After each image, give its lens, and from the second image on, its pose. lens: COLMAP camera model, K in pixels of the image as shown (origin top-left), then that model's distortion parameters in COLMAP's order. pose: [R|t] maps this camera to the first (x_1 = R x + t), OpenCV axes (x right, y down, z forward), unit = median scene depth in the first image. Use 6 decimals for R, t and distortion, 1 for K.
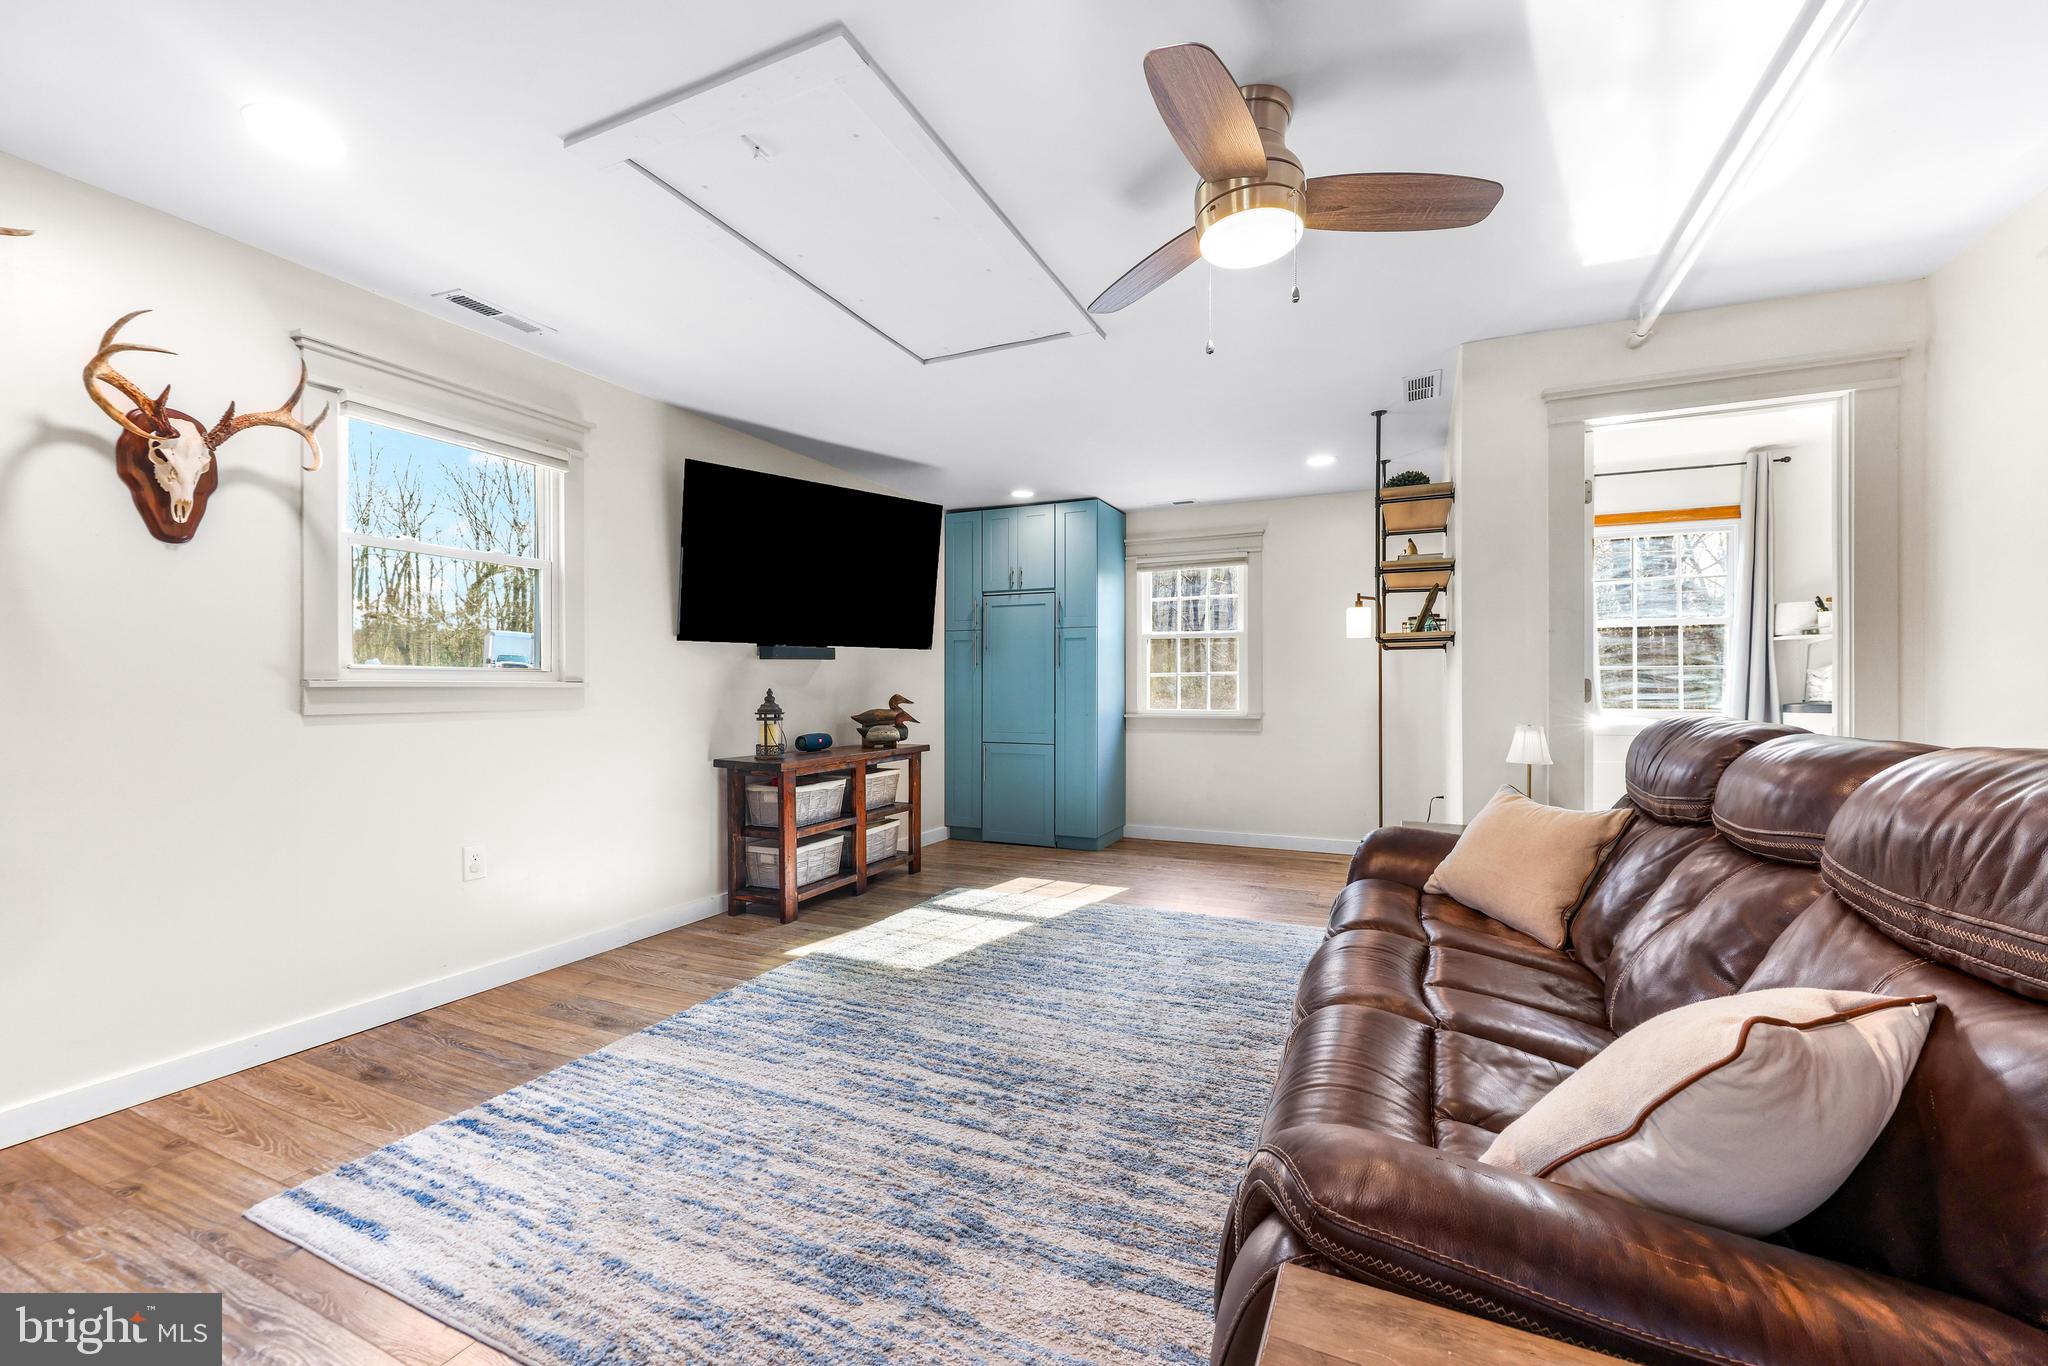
lens RADIAL K [[830.4, 0, 1022.5], [0, 830.4, 684.5], [0, 0, 1]] dist [0.000612, 0.000078]
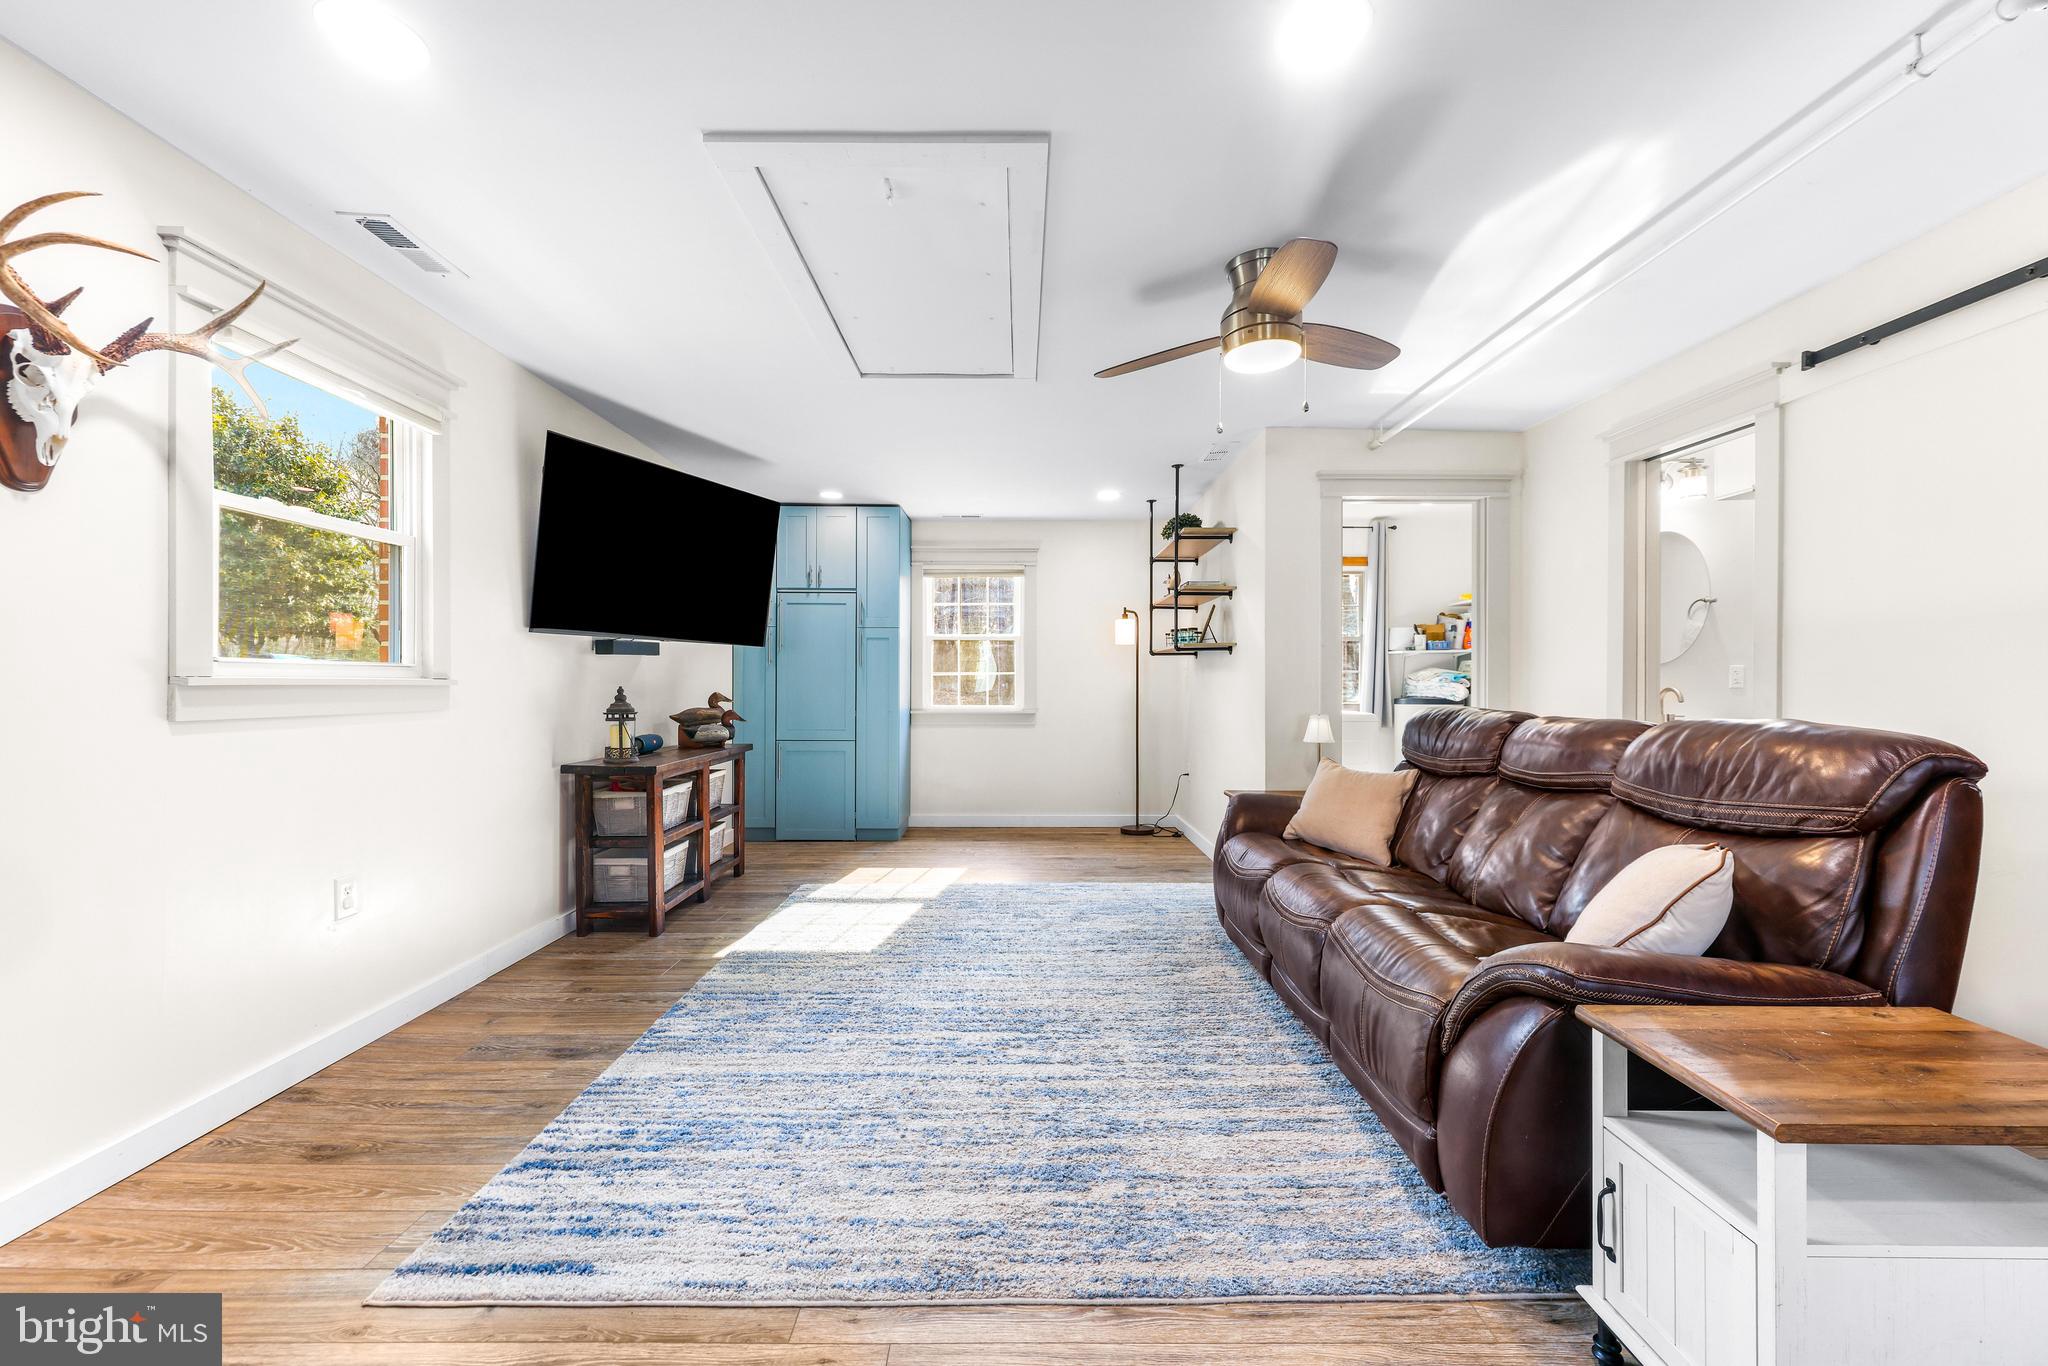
lens RADIAL K [[829.3, 0, 1020.7], [0, 829.3, 680.6], [0, 0, 1]] dist [-0.000025, 0.000125]
pose [[0.905881, 0.004276, 0.423511, -0.393746], [-0.004023, 0.999991, -0.001489, -0.002896], [-0.423513, -0.000355, 0.905890, -0.033472]]
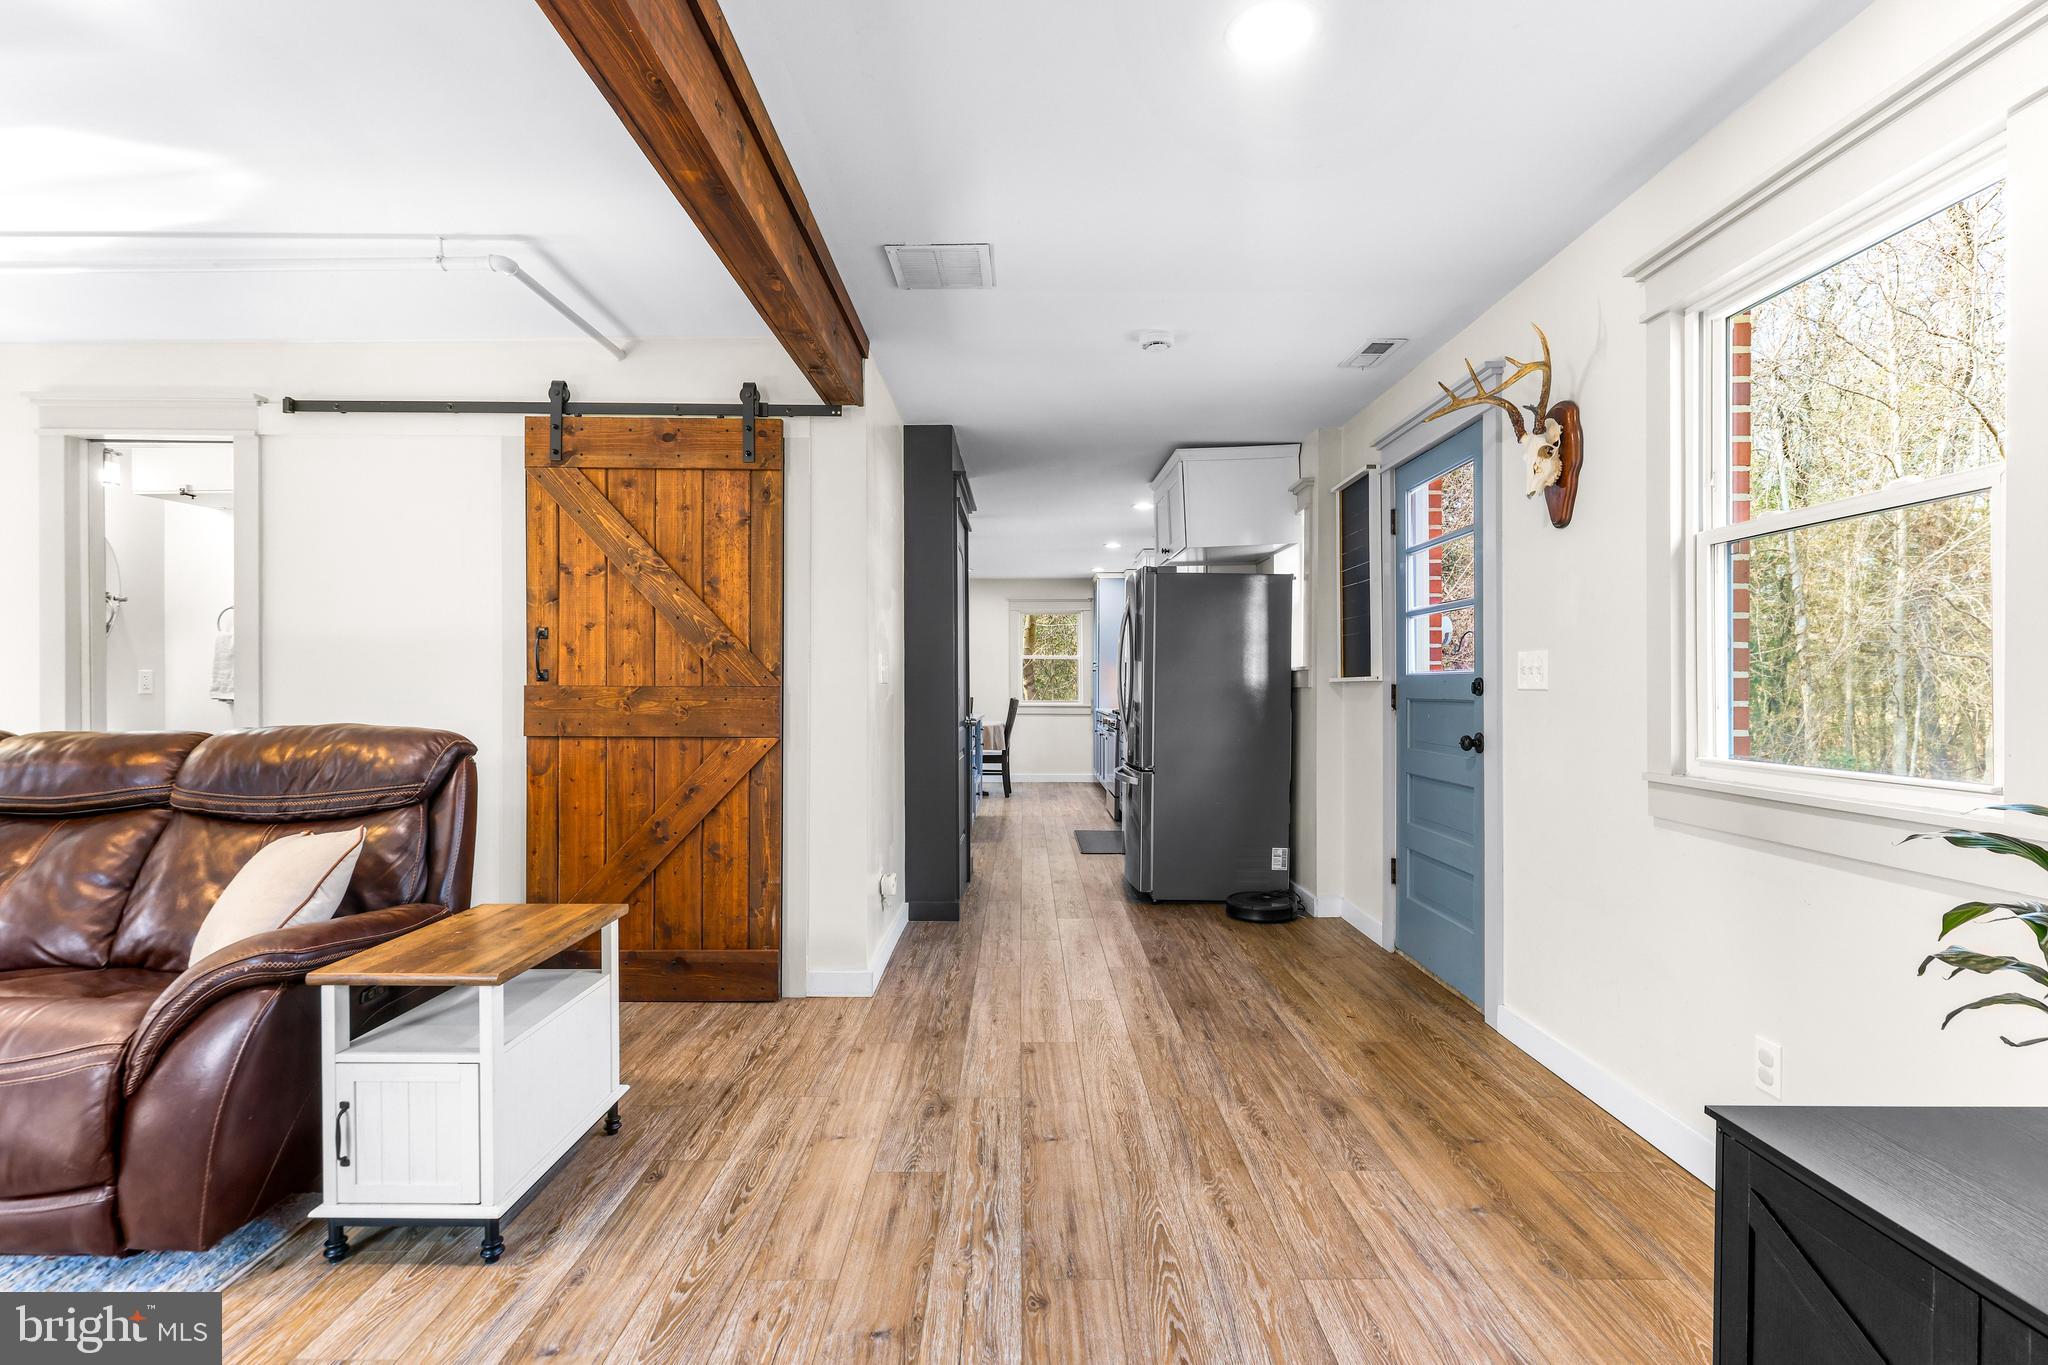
lens RADIAL K [[948.4, 0, 1017.9], [0, 948.4, 693.3], [0, 0, 1]] dist [0.000983, 0.000122]
pose [[-0.421433, -0.006274, 0.906838, -0.663361], [-0.000964, 0.999979, 0.006470, -0.009775], [-0.906859, 0.001853, -0.421430, 0.093605]]
